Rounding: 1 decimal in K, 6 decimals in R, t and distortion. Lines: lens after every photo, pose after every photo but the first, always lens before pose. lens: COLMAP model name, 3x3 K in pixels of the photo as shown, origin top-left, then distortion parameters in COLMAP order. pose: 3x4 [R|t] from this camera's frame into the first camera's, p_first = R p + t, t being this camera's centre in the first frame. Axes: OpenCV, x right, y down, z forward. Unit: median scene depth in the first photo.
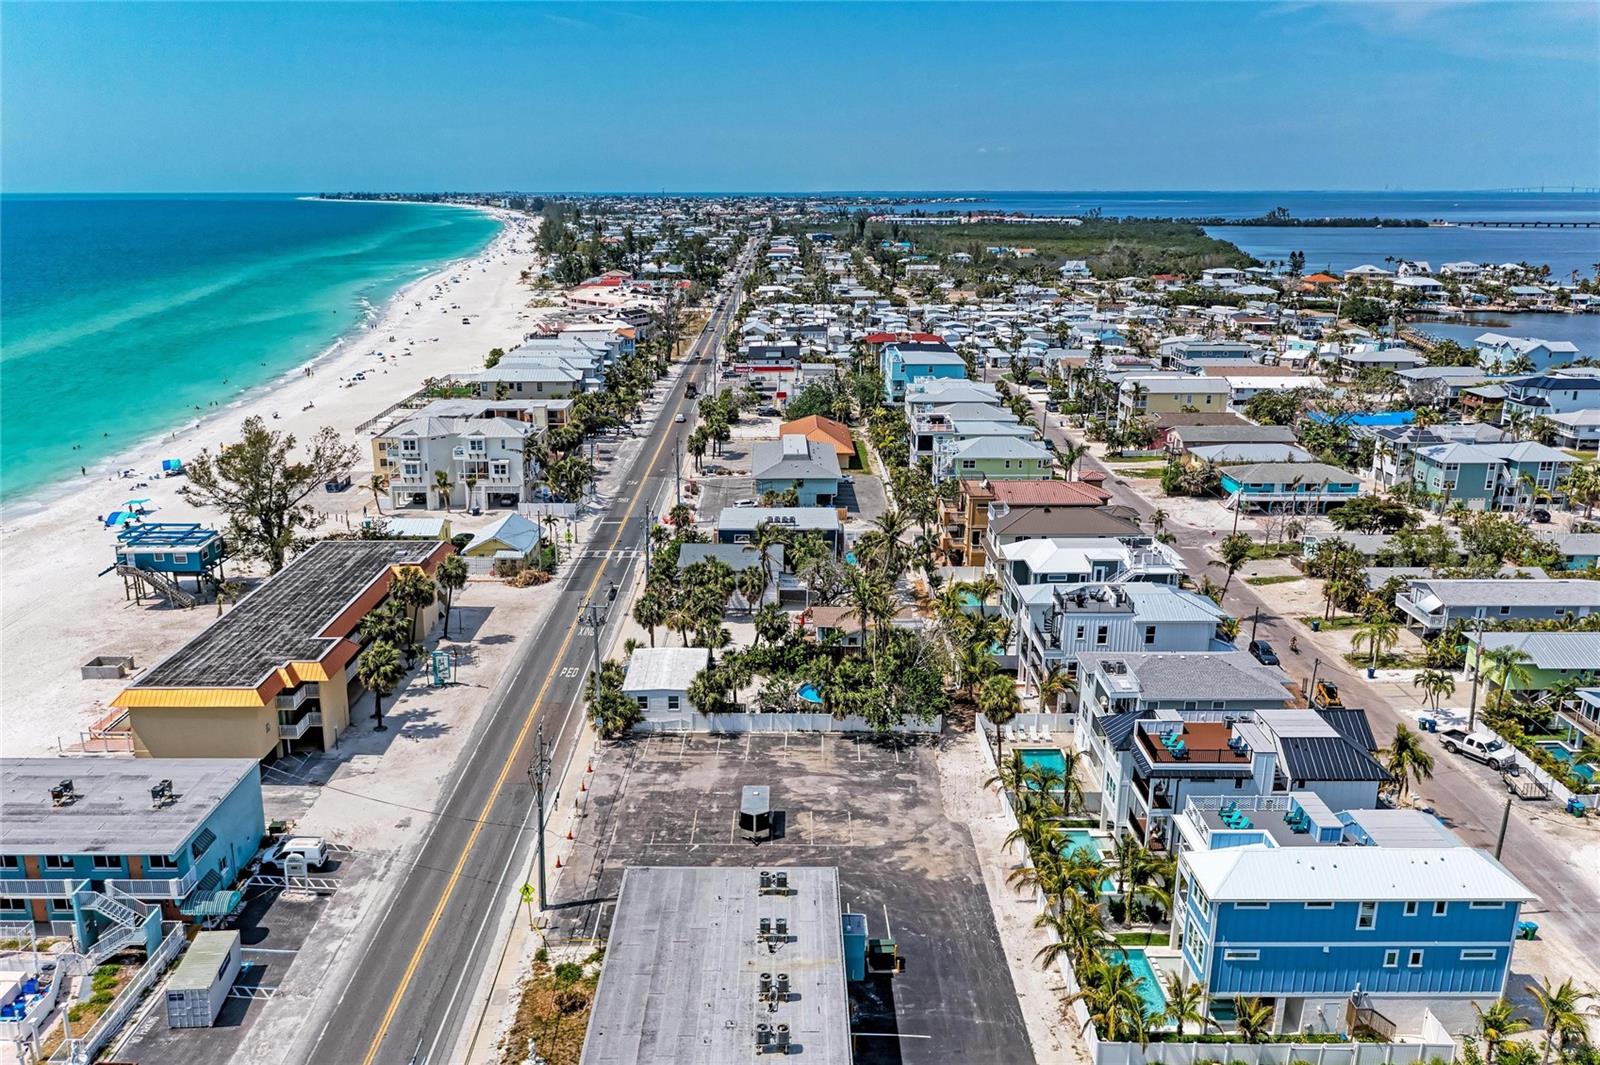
lens RADIAL K [[1285.4, 0, 795.9], [0, 1285.4, 534.6], [0, 0, 1]] dist [0.006129, 0.004548]
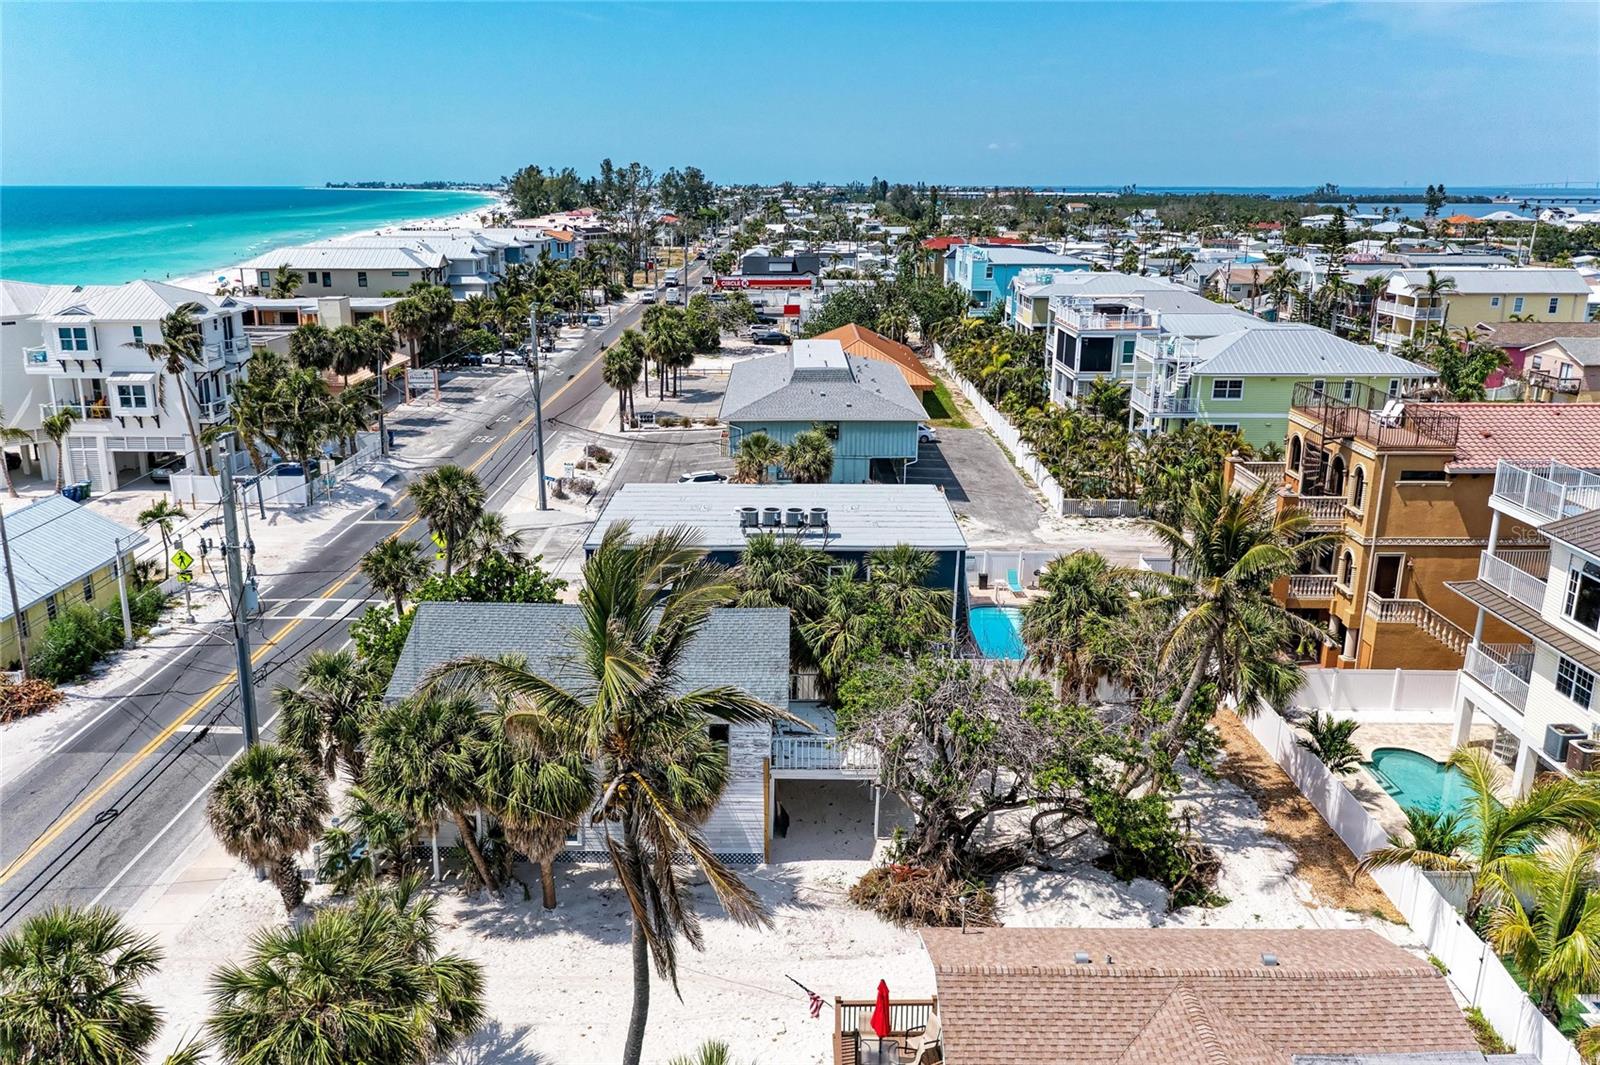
lens RADIAL K [[1285.4, 0, 802.9], [0, 1285.4, 533.5], [0, 0, 1]] dist [0.006129, 0.004548]
pose [[0.999984, 0.004487, -0.003506, -0.004698], [-0.004482, 0.999989, 0.001604, -0.006654], [0.003513, -0.001588, 0.999993, 0.566066]]
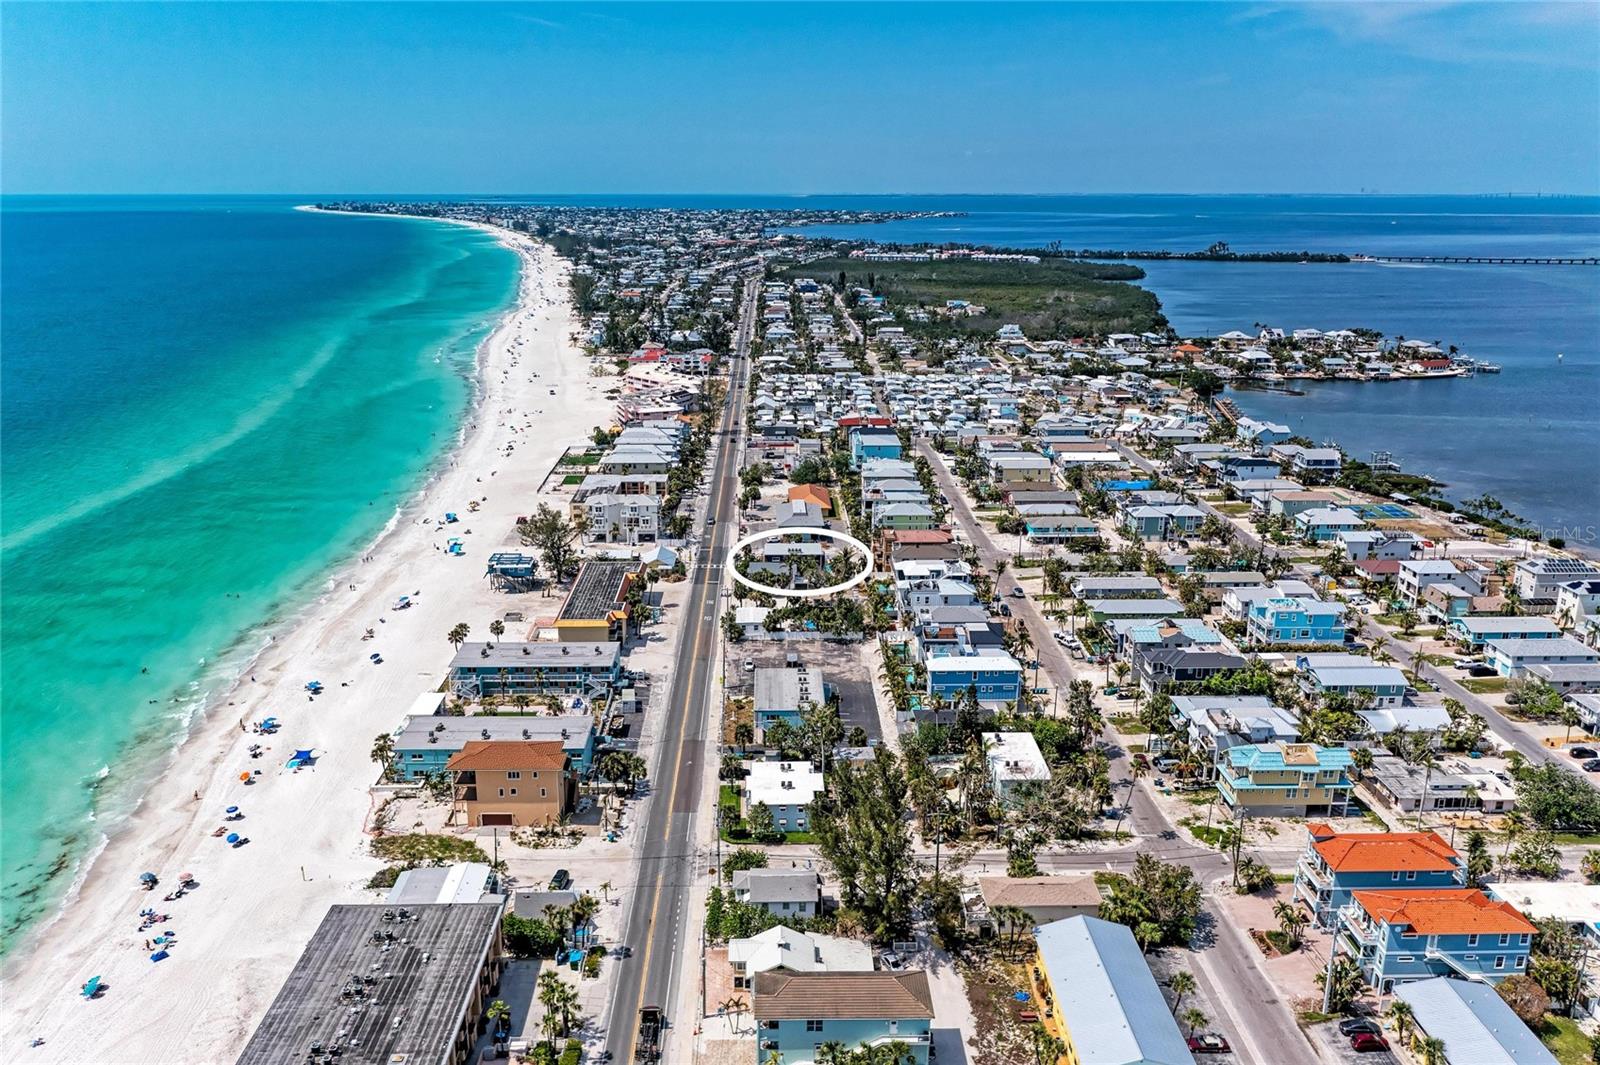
lens RADIAL K [[1285.4, 0, 801.2], [0, 1285.4, 532.9], [0, 0, 1]] dist [0.006129, 0.004548]
pose [[0.999886, -0.003386, 0.014699, -0.026378], [0.003393, 0.999994, -0.000494, -0.031863], [-0.014697, 0.000543, 0.999892, -0.908915]]
